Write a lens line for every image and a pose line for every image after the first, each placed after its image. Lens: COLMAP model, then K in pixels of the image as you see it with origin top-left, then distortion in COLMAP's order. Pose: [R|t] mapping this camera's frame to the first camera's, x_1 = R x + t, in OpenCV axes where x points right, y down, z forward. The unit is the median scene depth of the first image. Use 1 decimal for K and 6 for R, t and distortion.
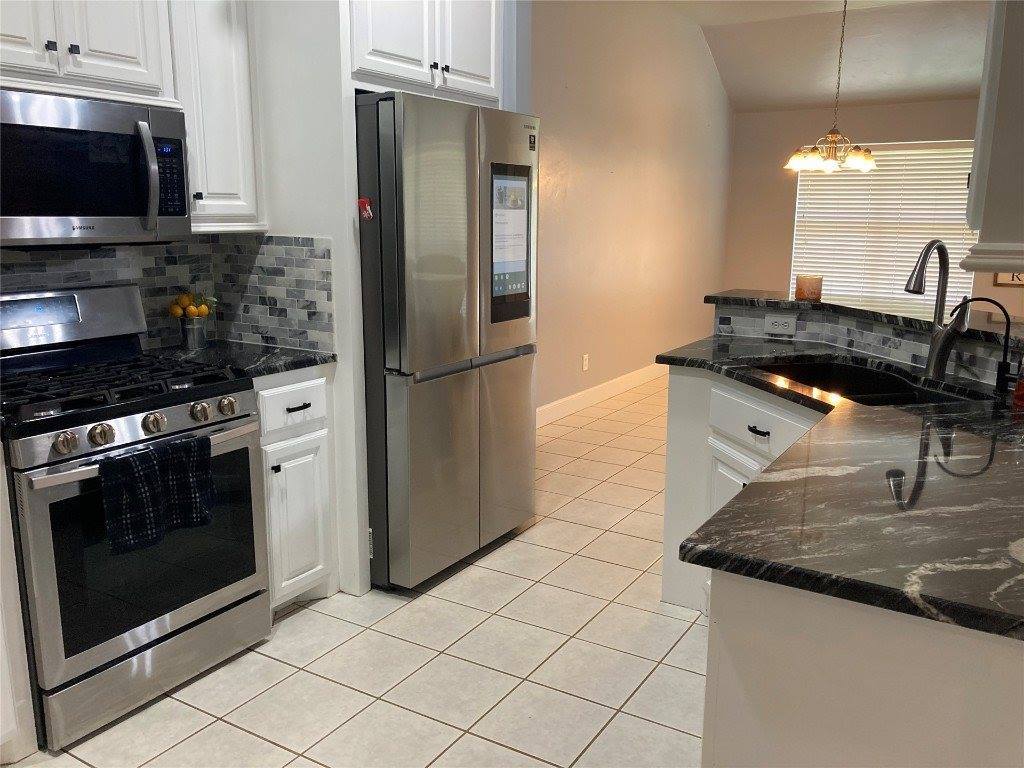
lens RADIAL K [[840.9, 0, 503.1], [0, 840.9, 380.5], [0, 0, 1]] dist [0.011339, -0.007562]
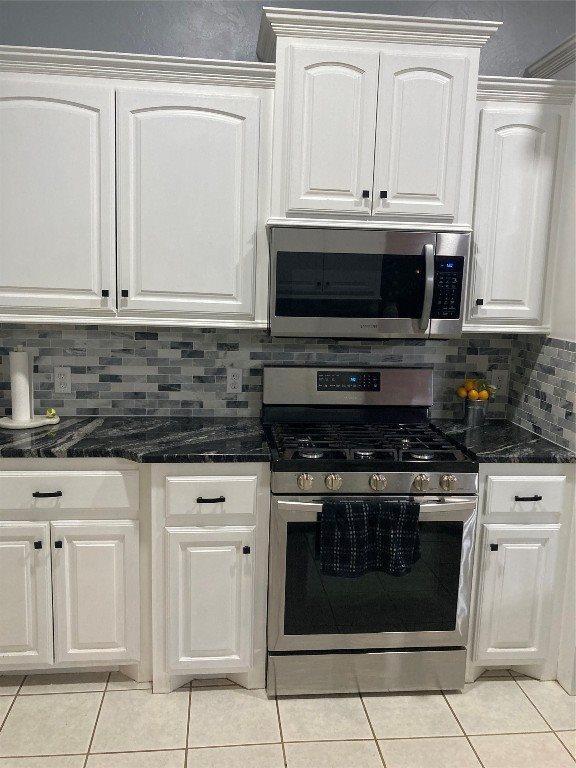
lens RADIAL K [[630.7, 0, 285.8], [0, 630.7, 383.9], [0, 0, 1]] dist [0.011339, -0.007562]
pose [[0.611820, 0.136585, -0.779116, 0.176406], [-0.179173, 0.983307, 0.031681, -0.081007], [0.770437, 0.120213, 0.626079, 0.232500]]
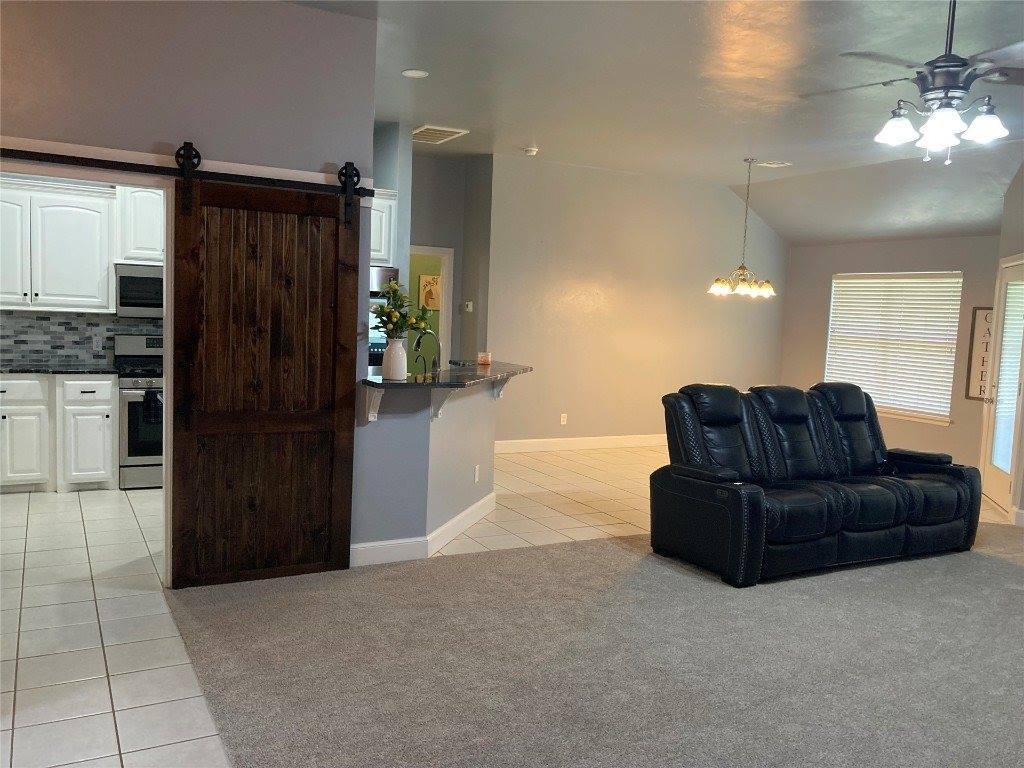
lens RADIAL K [[840.9, 0, 505.0], [0, 840.9, 386.4], [0, 0, 1]] dist [0.011339, -0.007562]
pose [[0.866856, 0.075136, -0.492864, 1.539397], [-0.132088, 0.987864, -0.081720, 0.119448], [0.480742, 0.135941, 0.866260, -0.704797]]
